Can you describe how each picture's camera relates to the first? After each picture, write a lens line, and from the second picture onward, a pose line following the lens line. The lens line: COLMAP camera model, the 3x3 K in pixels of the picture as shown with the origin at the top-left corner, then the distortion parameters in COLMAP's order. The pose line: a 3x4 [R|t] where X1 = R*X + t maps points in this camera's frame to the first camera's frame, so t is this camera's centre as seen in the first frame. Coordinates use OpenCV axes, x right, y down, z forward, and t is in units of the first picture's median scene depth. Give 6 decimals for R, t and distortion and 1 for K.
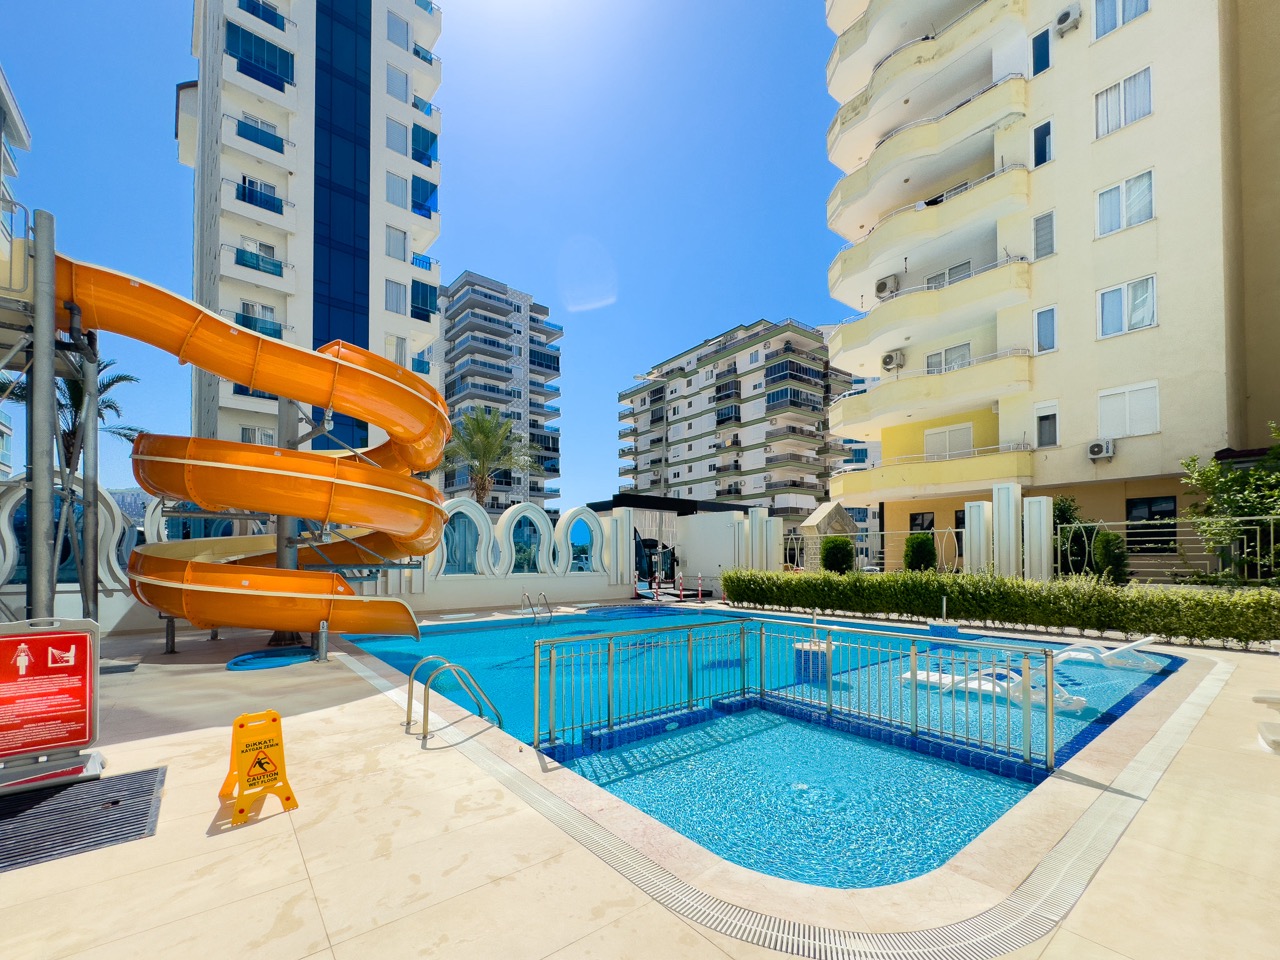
lens RADIAL K [[509.3, 0, 647.5], [0, 509.3, 479.6], [0, 0, 1]] dist [-0.001933, -0.000025]
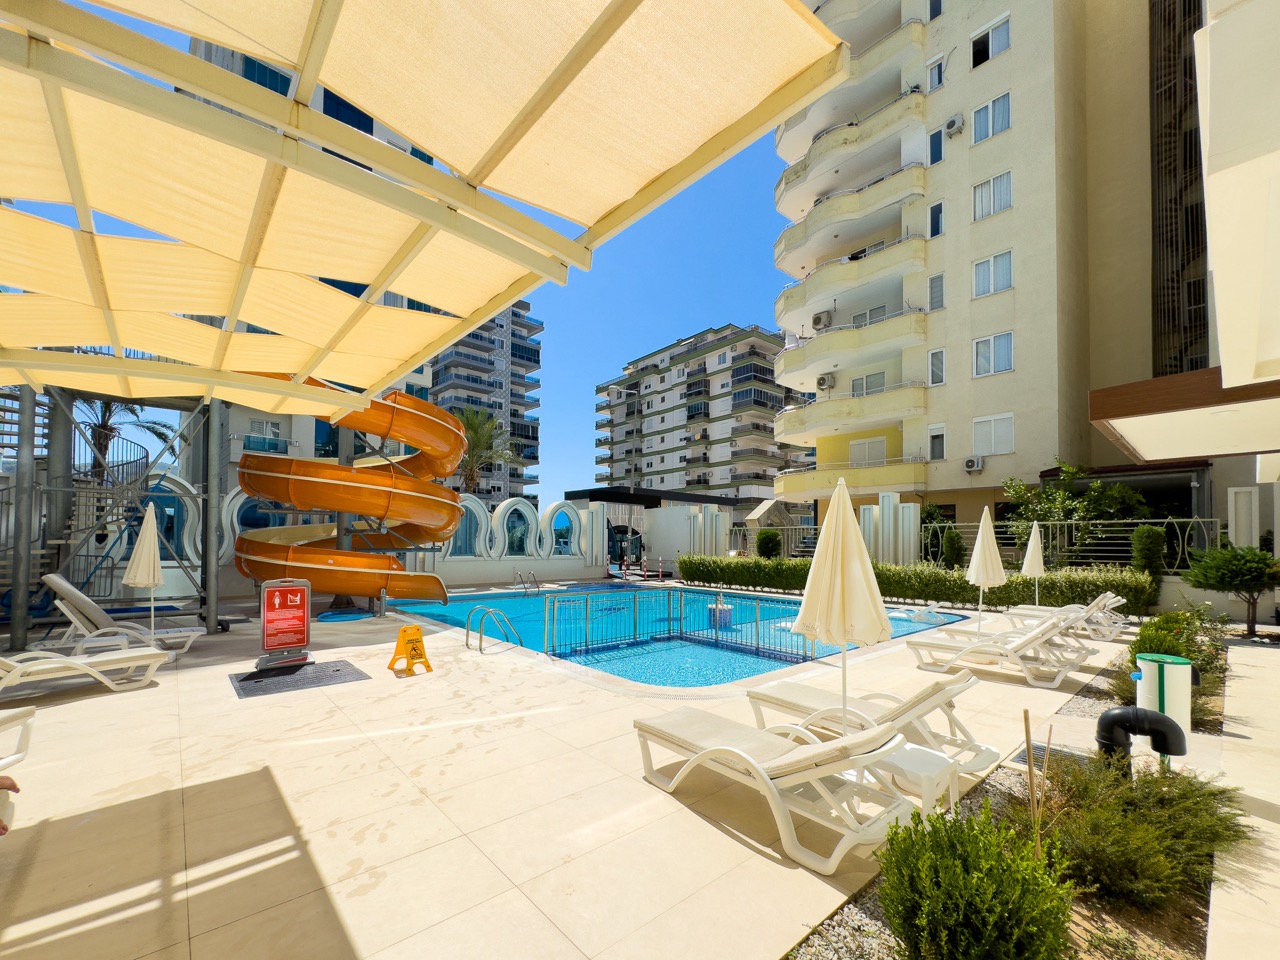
lens RADIAL K [[510.8, 0, 640.6], [0, 510.8, 478.7], [0, 0, 1]] dist [-0.003124, 0.000344]
pose [[0.999366, 0.014851, 0.032353, 0.012584], [-0.015838, 0.999411, 0.030451, -0.038391], [-0.031882, -0.030944, 0.999013, -0.200558]]
